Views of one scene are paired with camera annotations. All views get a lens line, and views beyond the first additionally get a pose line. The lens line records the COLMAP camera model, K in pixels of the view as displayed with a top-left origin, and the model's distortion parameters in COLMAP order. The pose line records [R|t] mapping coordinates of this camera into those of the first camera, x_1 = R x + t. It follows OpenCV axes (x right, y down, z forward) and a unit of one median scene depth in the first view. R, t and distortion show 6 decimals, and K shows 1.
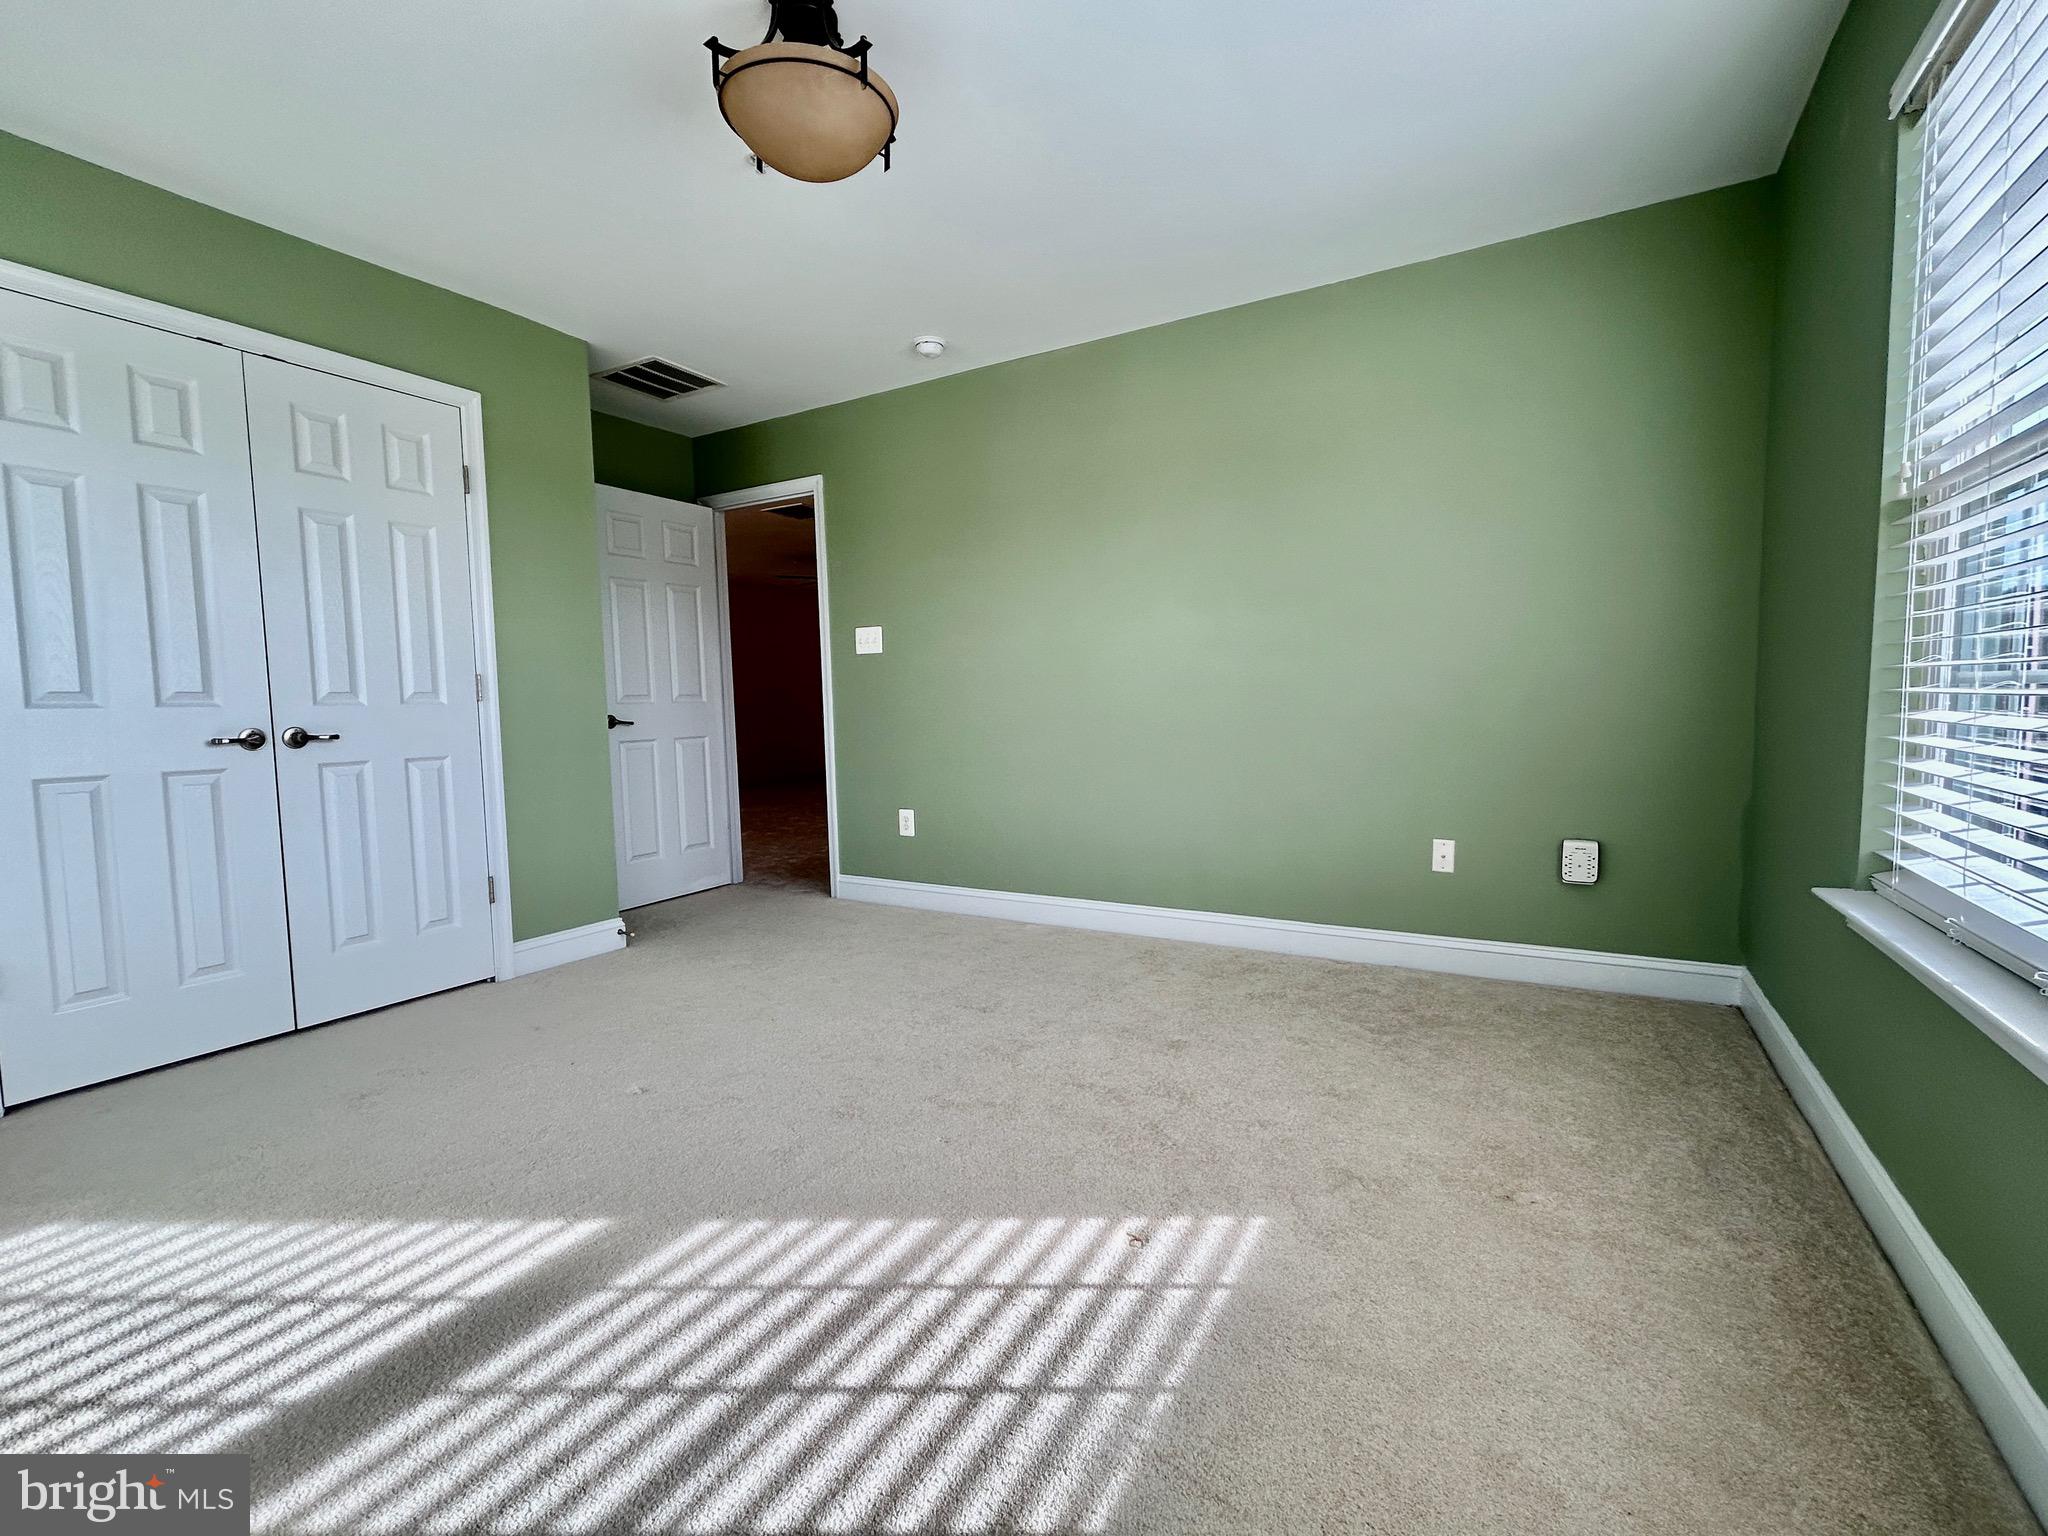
lens RADIAL K [[875.7, 0, 1034.7], [0, 875.7, 765.6], [0, 0, 1]] dist [0.000824, 0.000080]
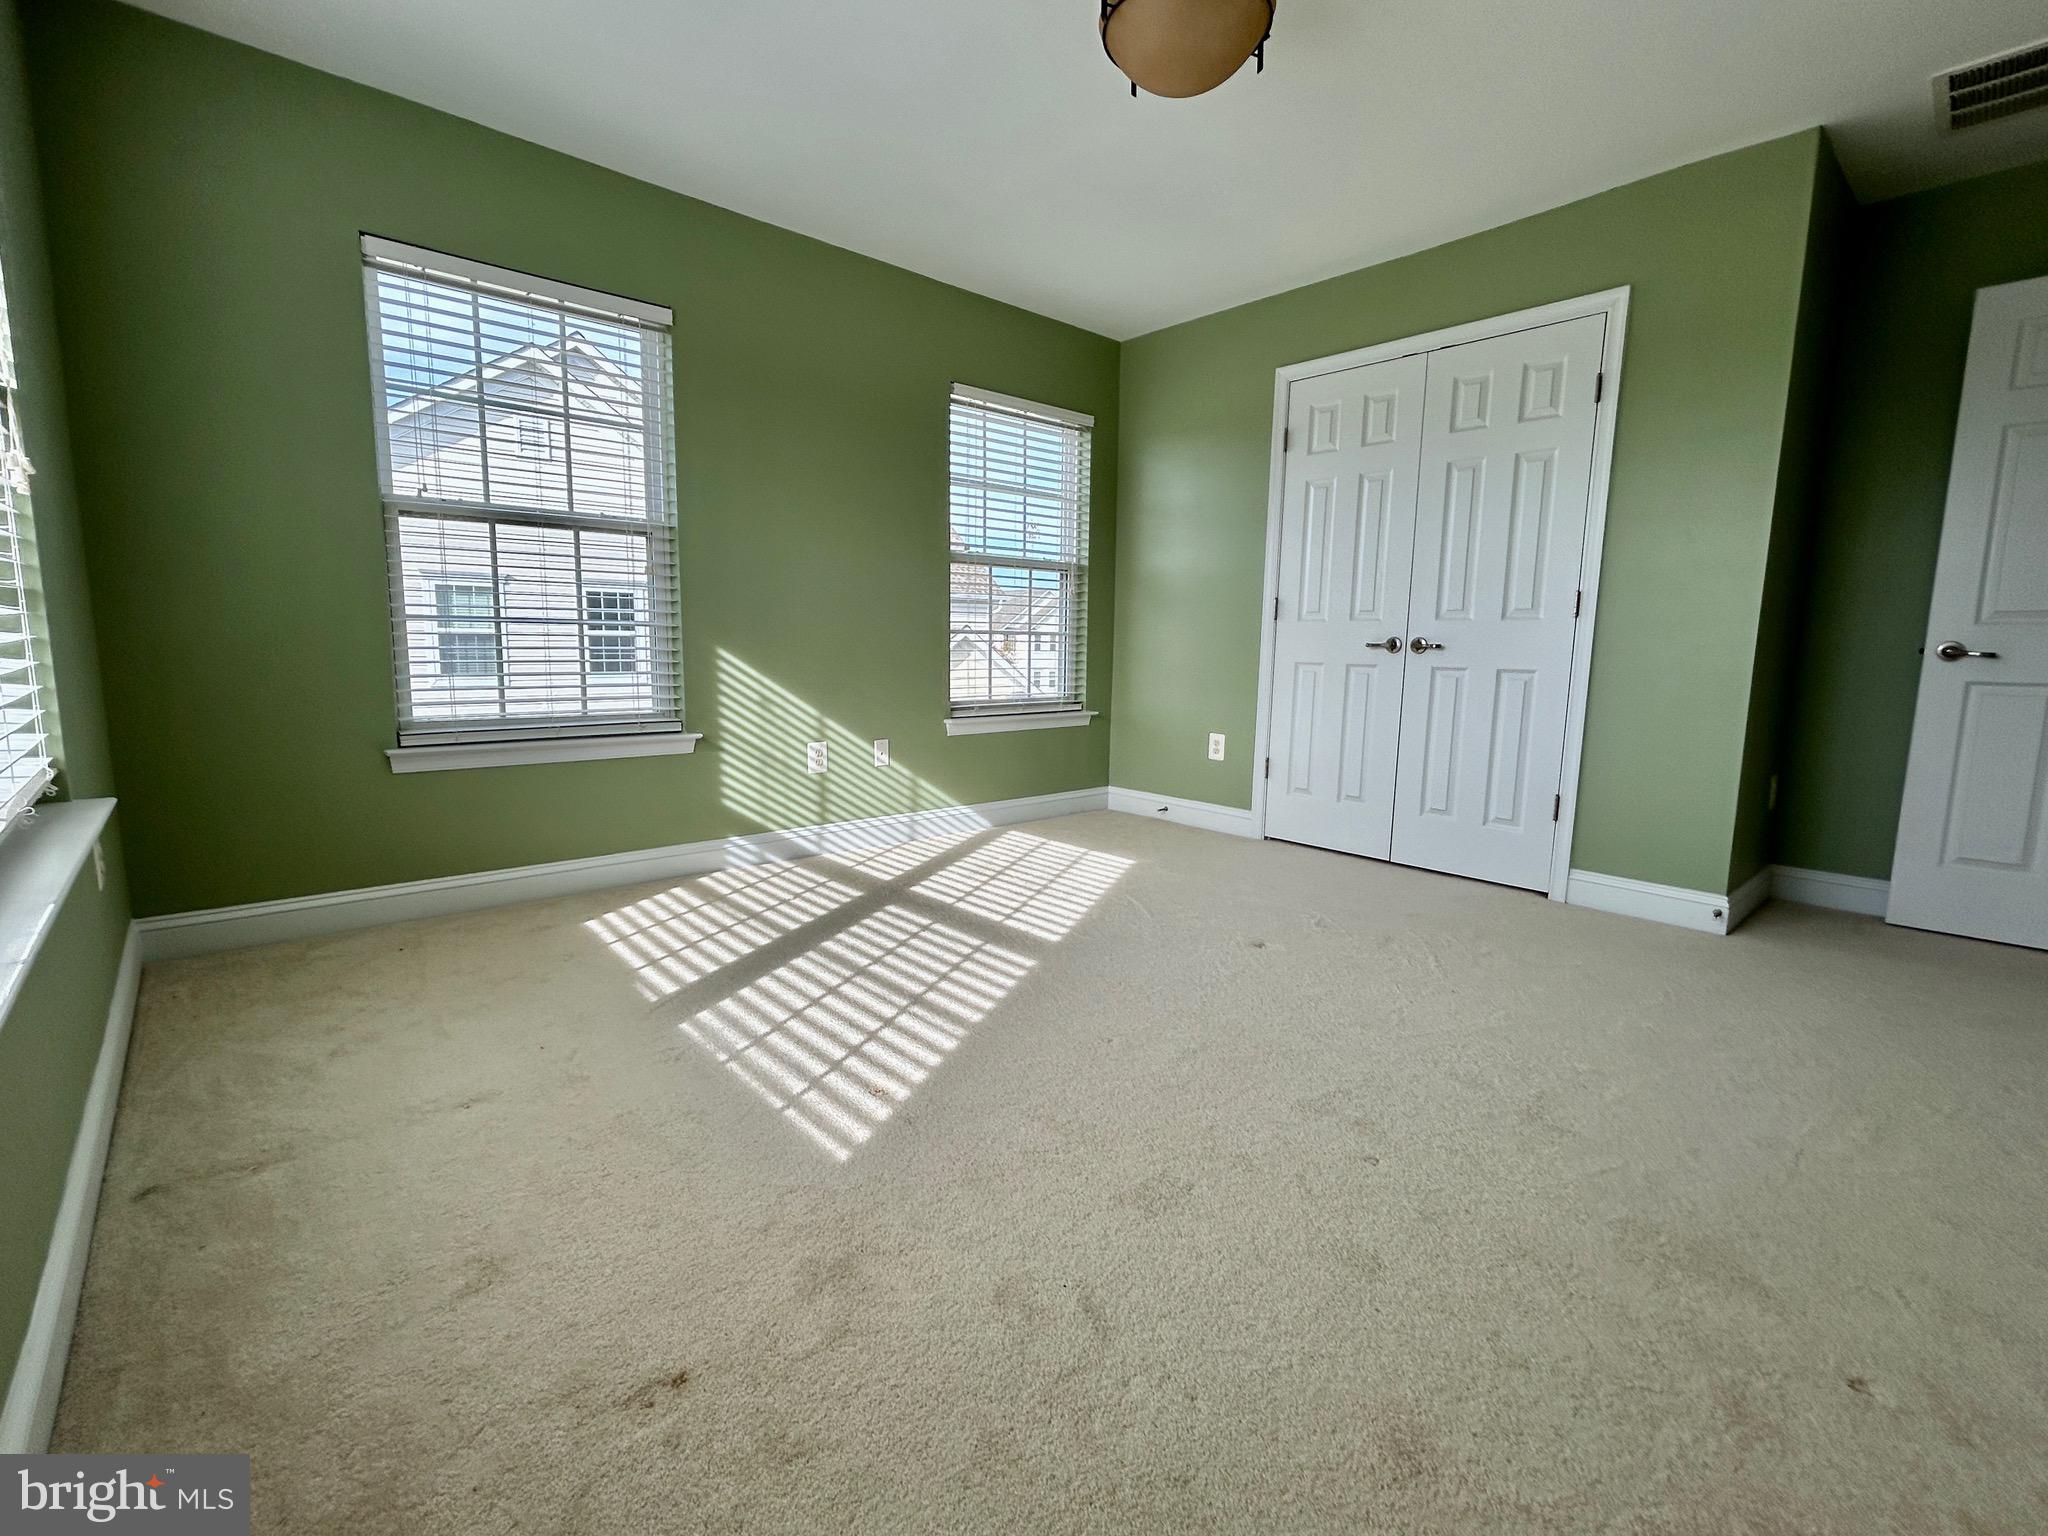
lens RADIAL K [[895.4, 0, 1017.9], [0, 895.4, 761.8], [0, 0, 1]] dist [-0.001856, -0.000014]
pose [[-0.298272, 0.141541, -0.943928, 1.073867], [-0.083087, 0.981339, 0.173405, -0.073549], [0.950858, 0.130150, -0.280946, 1.435923]]
